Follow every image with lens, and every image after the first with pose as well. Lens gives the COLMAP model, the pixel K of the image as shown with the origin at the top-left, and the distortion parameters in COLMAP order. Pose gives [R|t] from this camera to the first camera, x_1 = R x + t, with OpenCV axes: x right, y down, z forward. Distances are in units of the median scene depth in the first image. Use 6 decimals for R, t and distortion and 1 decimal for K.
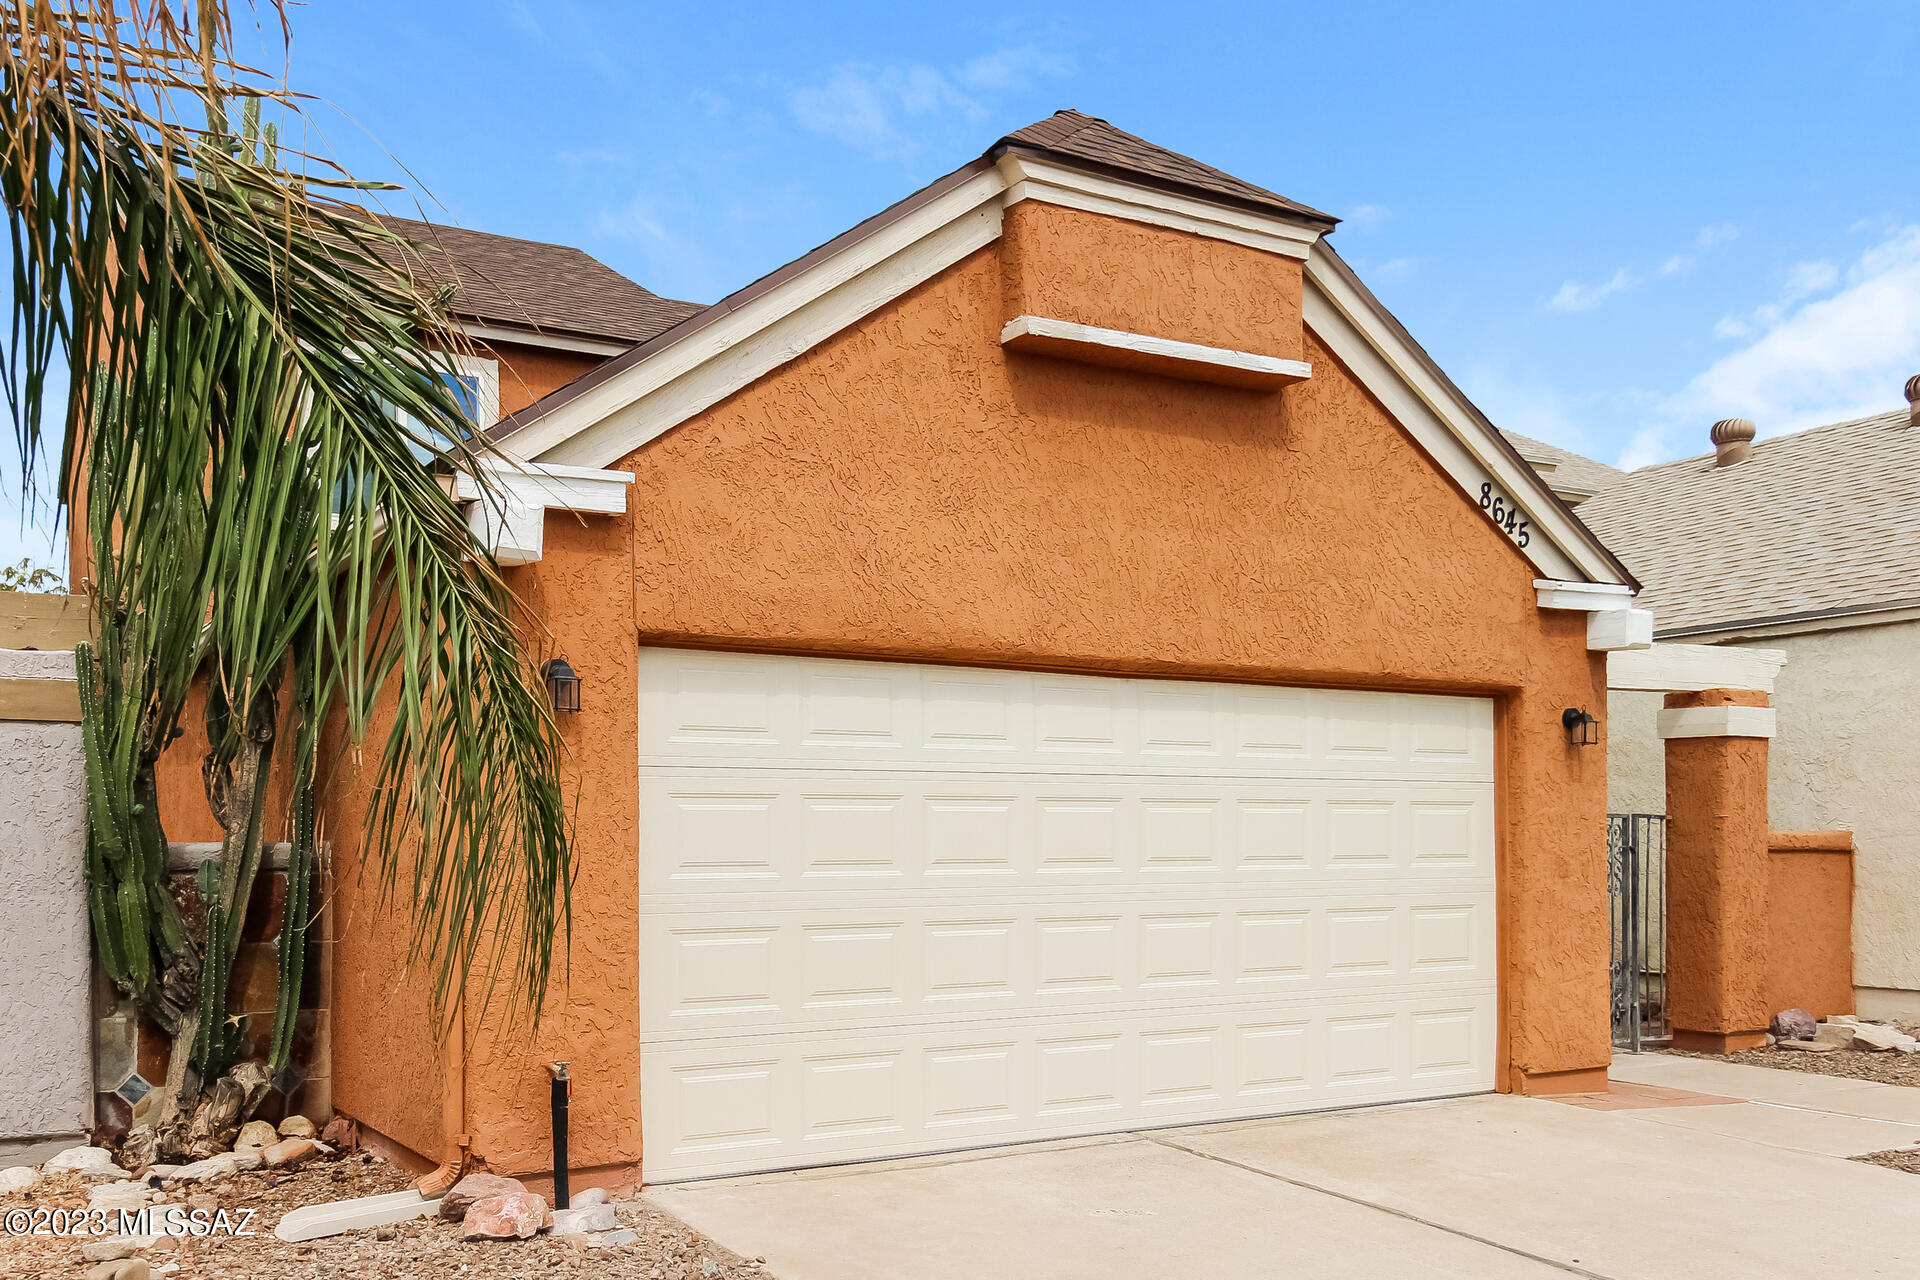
lens RADIAL K [[1660.5, 0, 960.0], [0, 1660.5, 640.0], [0, 0, 1]] dist [0.036081, 0.000085]
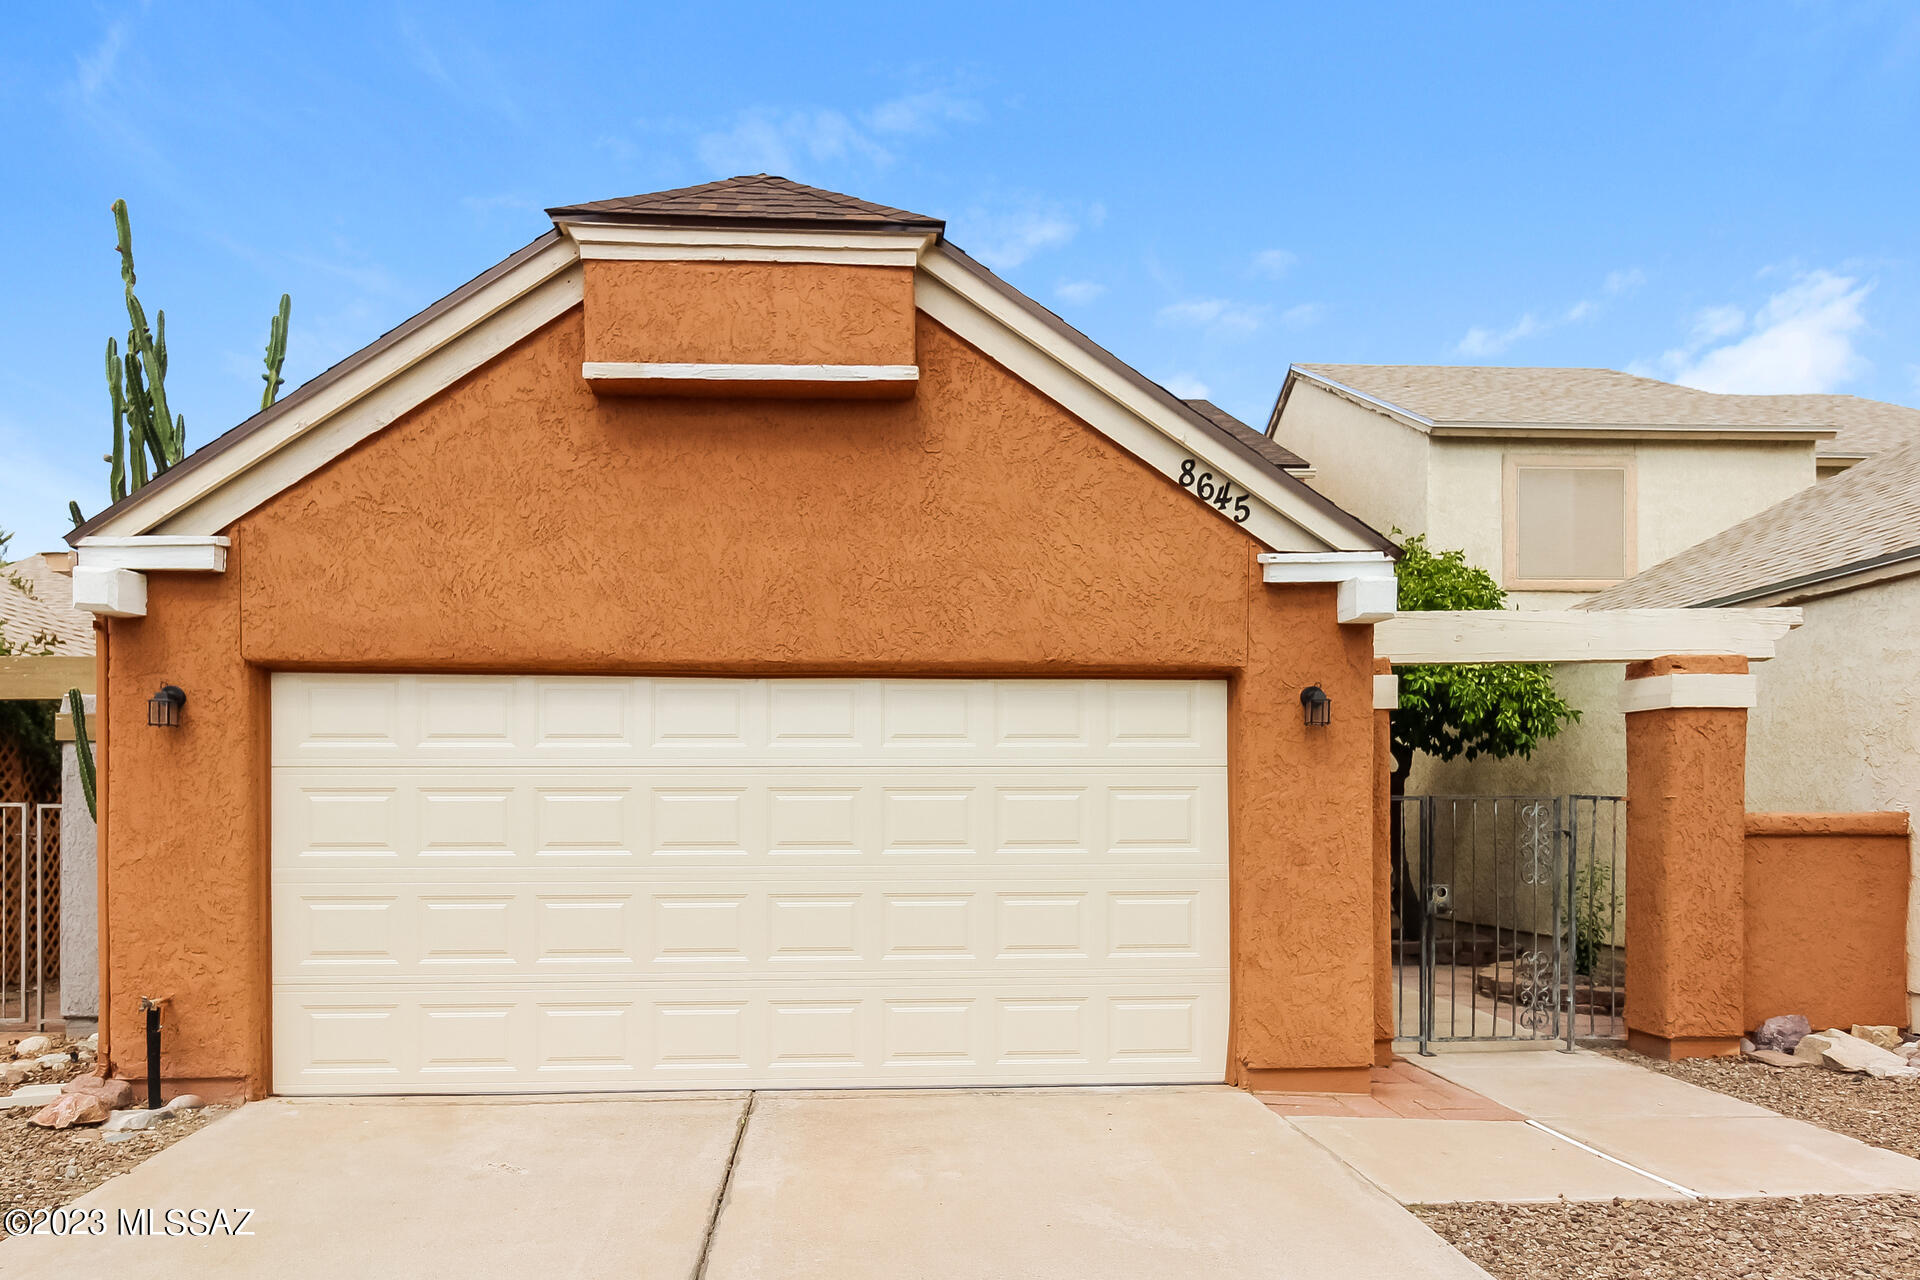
lens RADIAL K [[1225.1, 0, 959.8], [0, 1225.1, 681.7], [0, 0, 1]] dist [0.016113, -0.020975]
pose [[0.890096, -0.044725, -0.453574, 0.569296], [0.052429, 0.998615, 0.004418, 0.027759], [0.452748, -0.027713, 0.891208, 0.327402]]
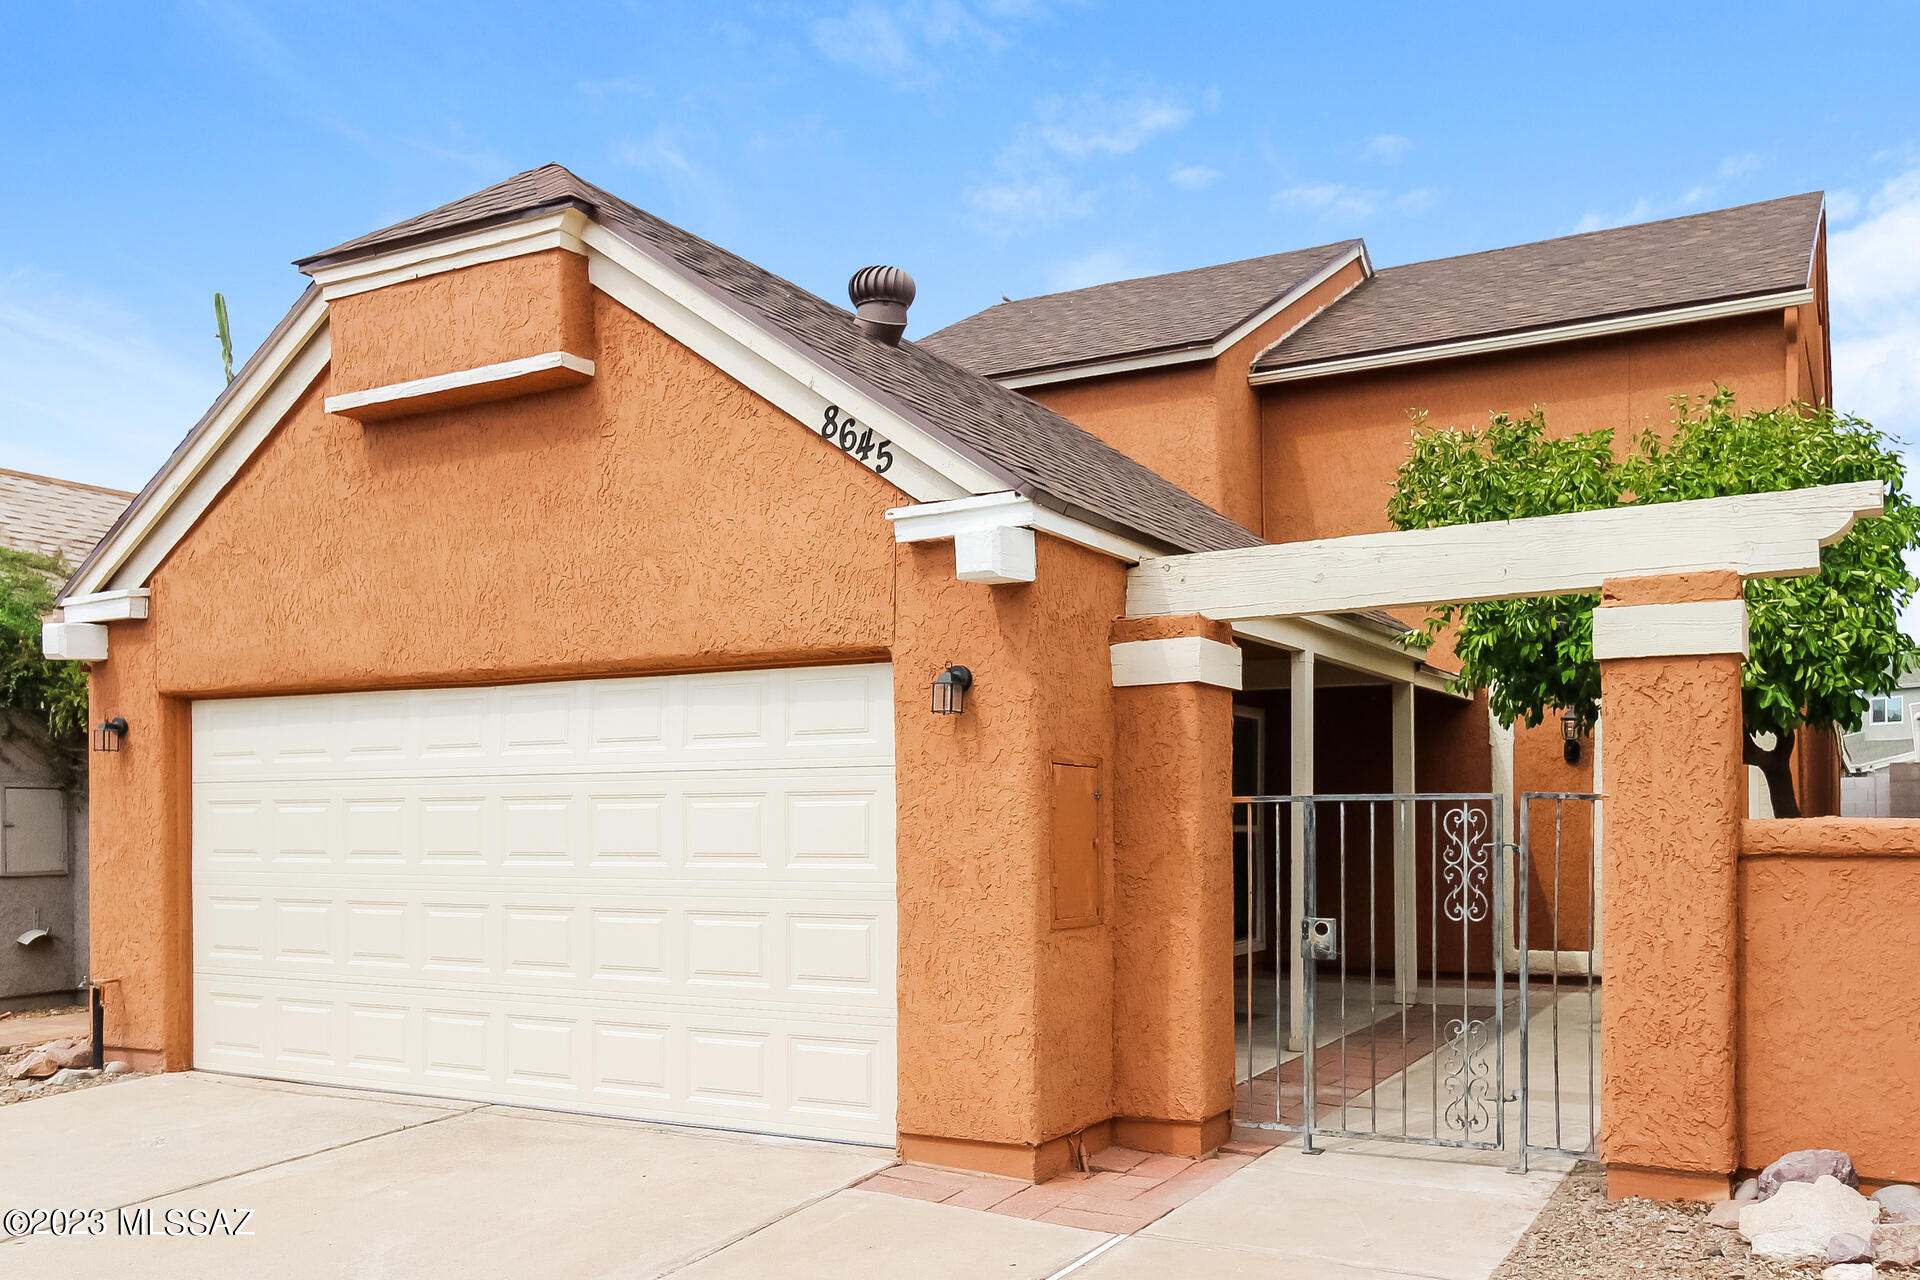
lens RADIAL K [[1574.7, 0, 1064.2], [0, 1574.7, 628.0], [0, 0, 1]] dist [0.012672, -0.005336]
pose [[0.526613, -0.095919, -0.844677, 1.132141], [0.107099, 0.993183, -0.046012, 0.070163], [0.843332, -0.066233, 0.533296, 0.742516]]
